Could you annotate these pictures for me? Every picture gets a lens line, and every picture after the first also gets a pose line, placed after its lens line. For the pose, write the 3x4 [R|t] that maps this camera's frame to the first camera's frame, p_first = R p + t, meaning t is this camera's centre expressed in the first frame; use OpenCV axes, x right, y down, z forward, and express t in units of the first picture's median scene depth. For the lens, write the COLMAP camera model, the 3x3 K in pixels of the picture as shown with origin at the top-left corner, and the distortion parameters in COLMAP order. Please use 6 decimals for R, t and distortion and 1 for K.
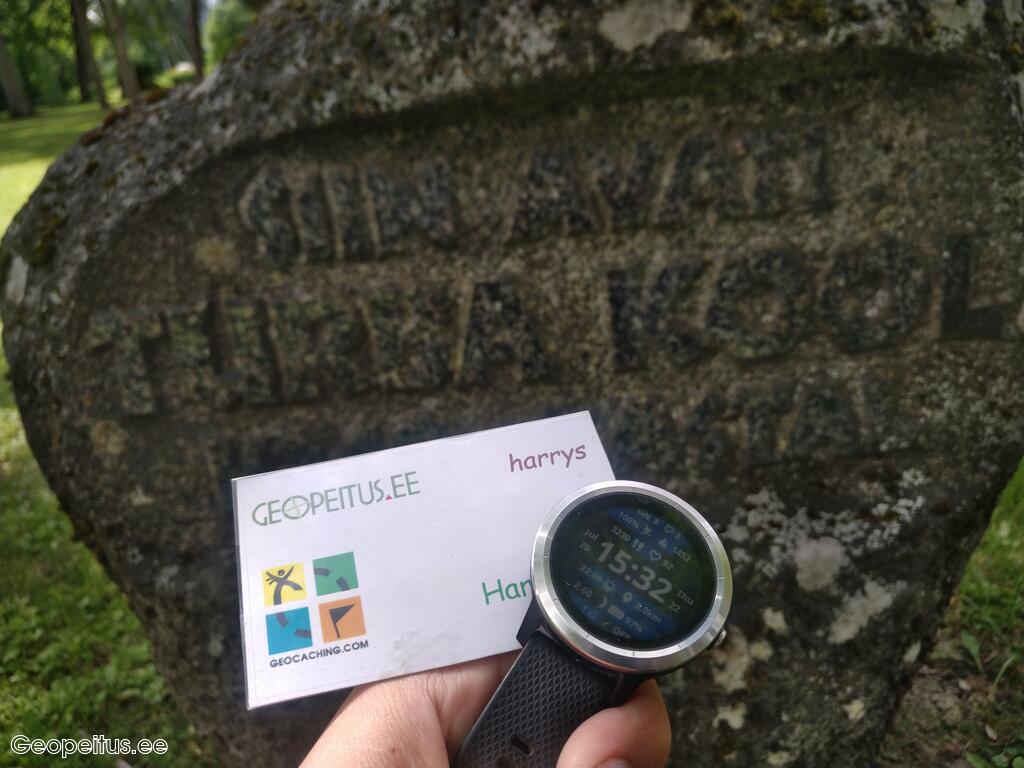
lens RADIAL K [[837.0, 0, 511.0], [0, 837.0, 390.6], [0, 0, 1]] dist [-0.035558, 0.026959]
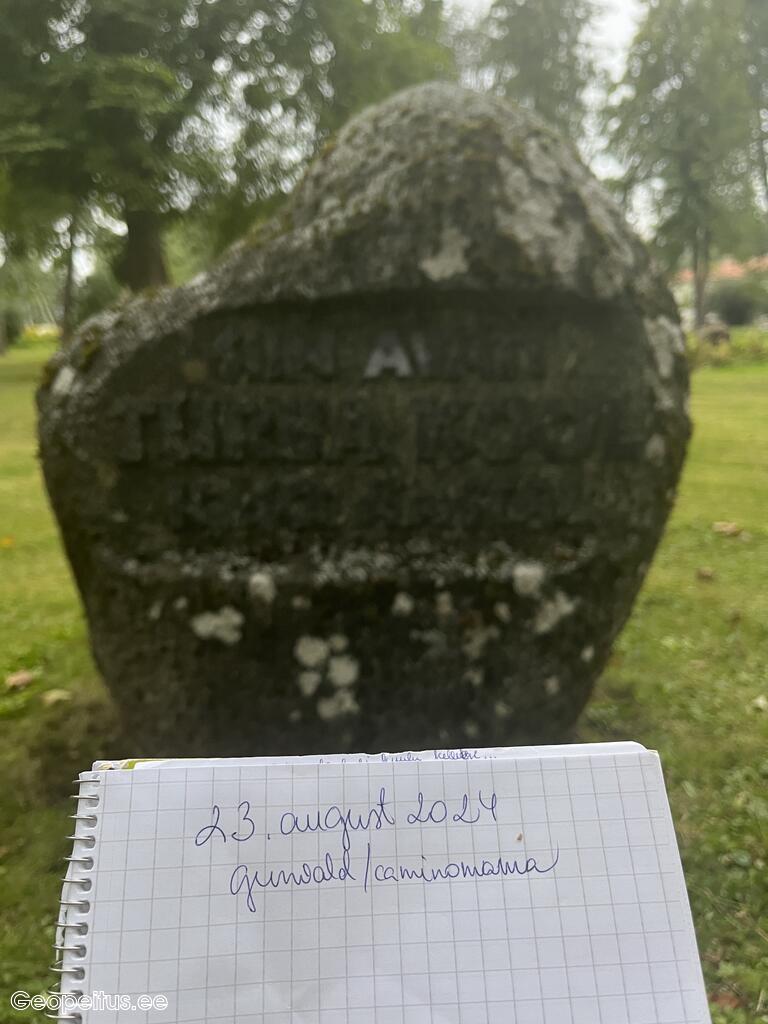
lens RADIAL K [[783.5, 0, 378.0], [0, 783.5, 517.2], [0, 0, 1]] dist [0.005600, -0.006995]
pose [[0.994444, 0.091234, 0.052520, -0.031557], [-0.079395, 0.977603, -0.194908, 0.424175], [-0.069126, 0.189655, 0.979414, -0.570832]]
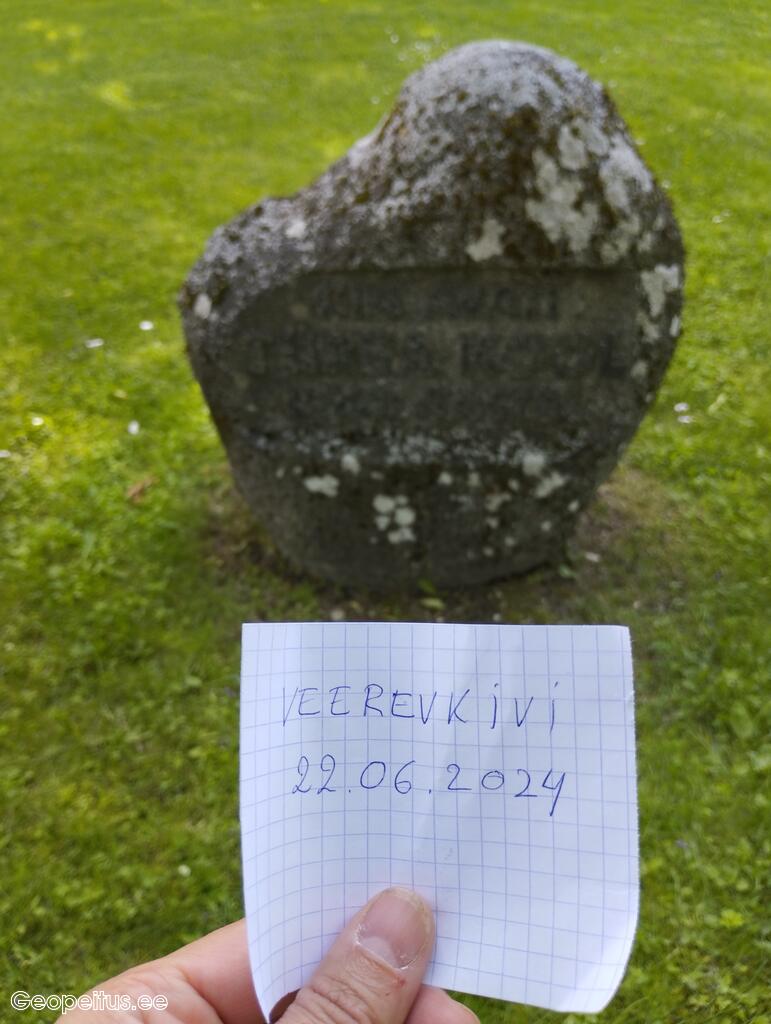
lens RADIAL K [[880.7, 0, 381.4], [0, 880.7, 510.2], [0, 0, 1]] dist [0.005181, -0.027744]
pose [[0.994938, 0.100441, 0.003135, -0.072411], [-0.097864, 0.961380, 0.257237, -0.287161], [0.022823, -0.256241, 0.966343, -1.568097]]
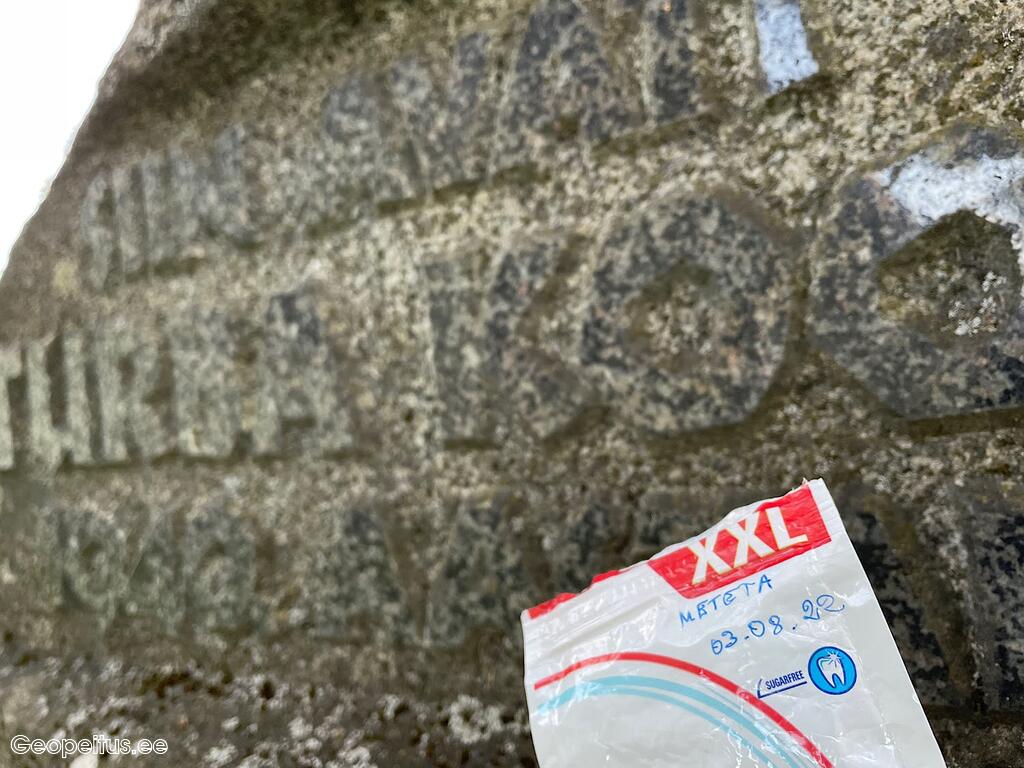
lens RADIAL K [[799.8, 0, 514.3], [0, 799.8, 373.1], [0, 0, 1]] dist [0.044774, -0.034997]
pose [[0.847992, 0.007233, -0.529959, 0.458507], [-0.152937, 0.960714, -0.231603, 0.047880], [0.507463, 0.277448, 0.815784, 0.591412]]
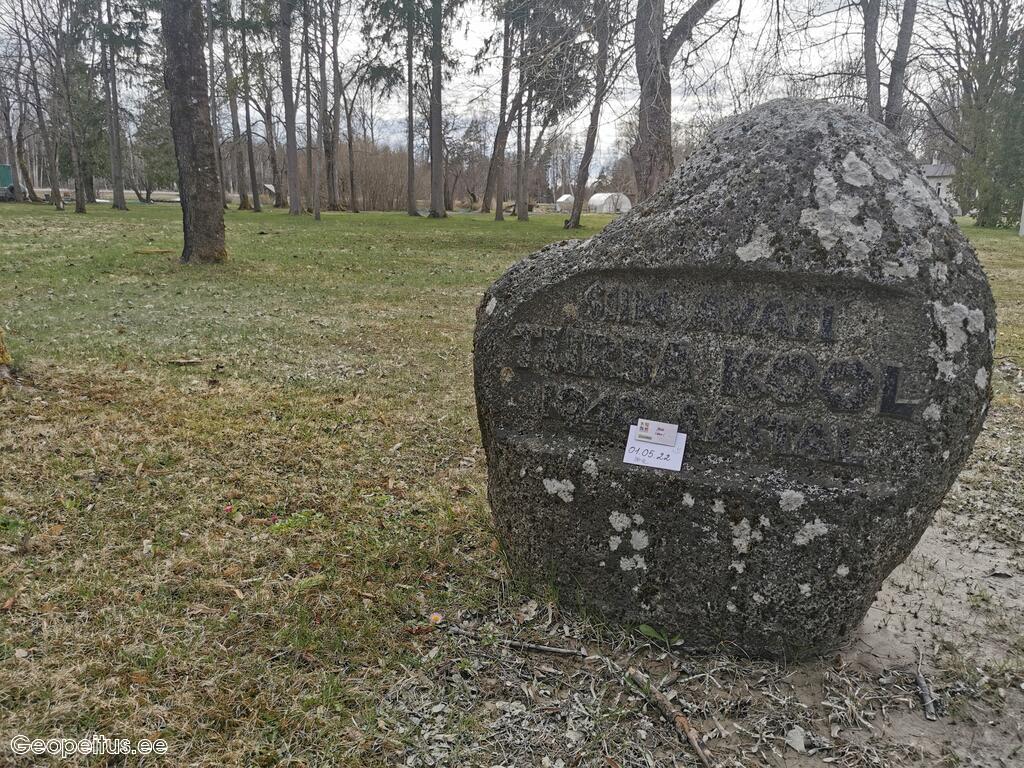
lens RADIAL K [[797.1, 0, 507.8], [0, 797.1, 377.1], [0, 0, 1]] dist [0.029078, -0.035126]
pose [[0.900548, 0.224649, -0.372218, 0.408385], [-0.285088, 0.951522, -0.115460, 0.354952], [0.328236, 0.210092, 0.920936, -1.211107]]
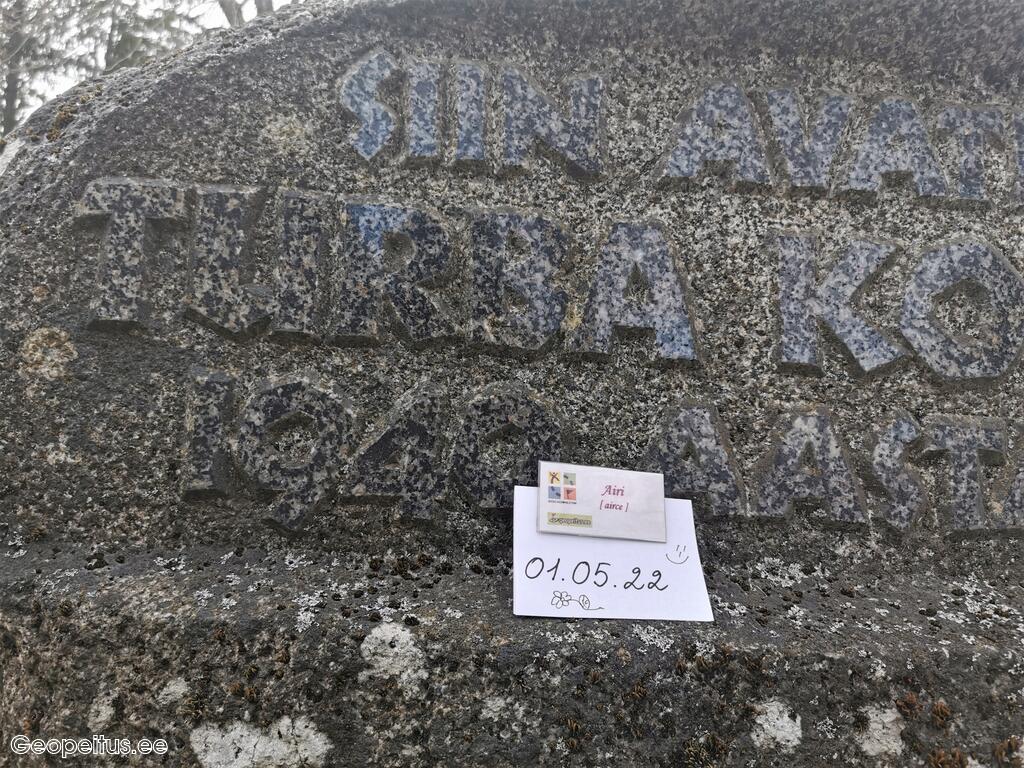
lens RADIAL K [[797.1, 0, 520.3], [0, 797.1, 383.2], [0, 0, 1]] dist [0.029078, -0.035126]
pose [[0.985132, 0.163112, 0.053933, -0.144148], [-0.124850, 0.895380, -0.427442, 0.332903], [-0.118012, 0.414353, 0.902433, 0.398146]]
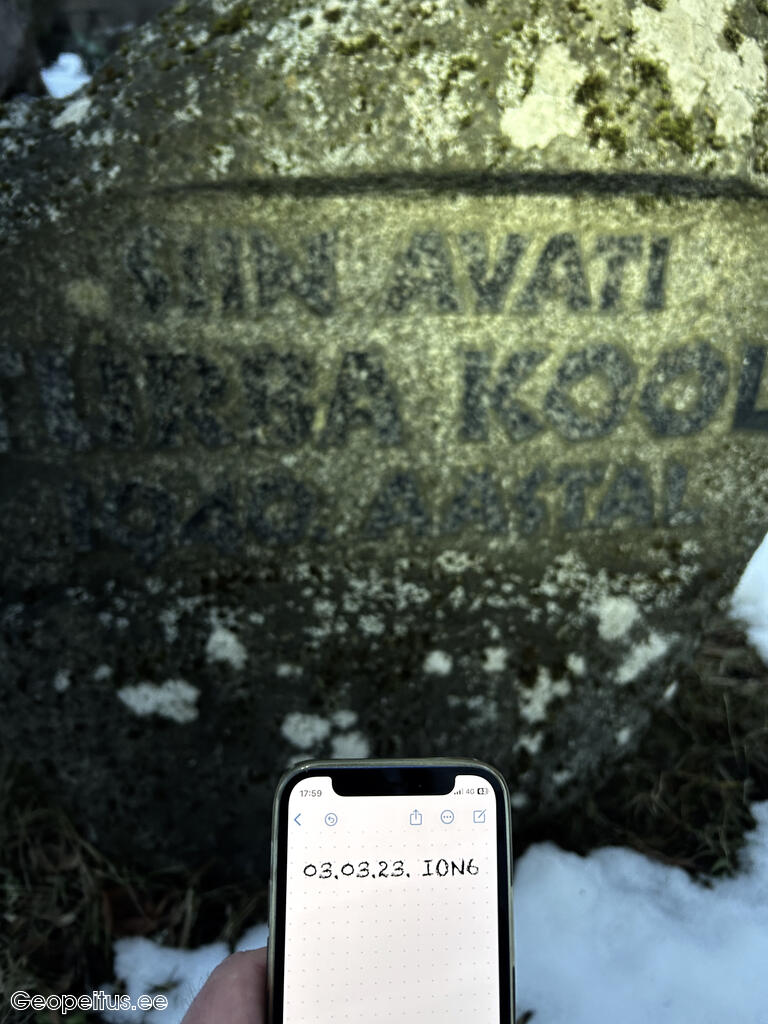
lens RADIAL K [[777.5, 0, 376.8], [0, 777.5, 512.8], [0, 0, 1]] dist [0.025758, -0.051951]
pose [[0.979727, 0.048760, 0.194312, -0.184959], [-0.068562, 0.992967, 0.096517, -0.022526], [-0.188239, -0.107882, 0.976180, 0.002759]]
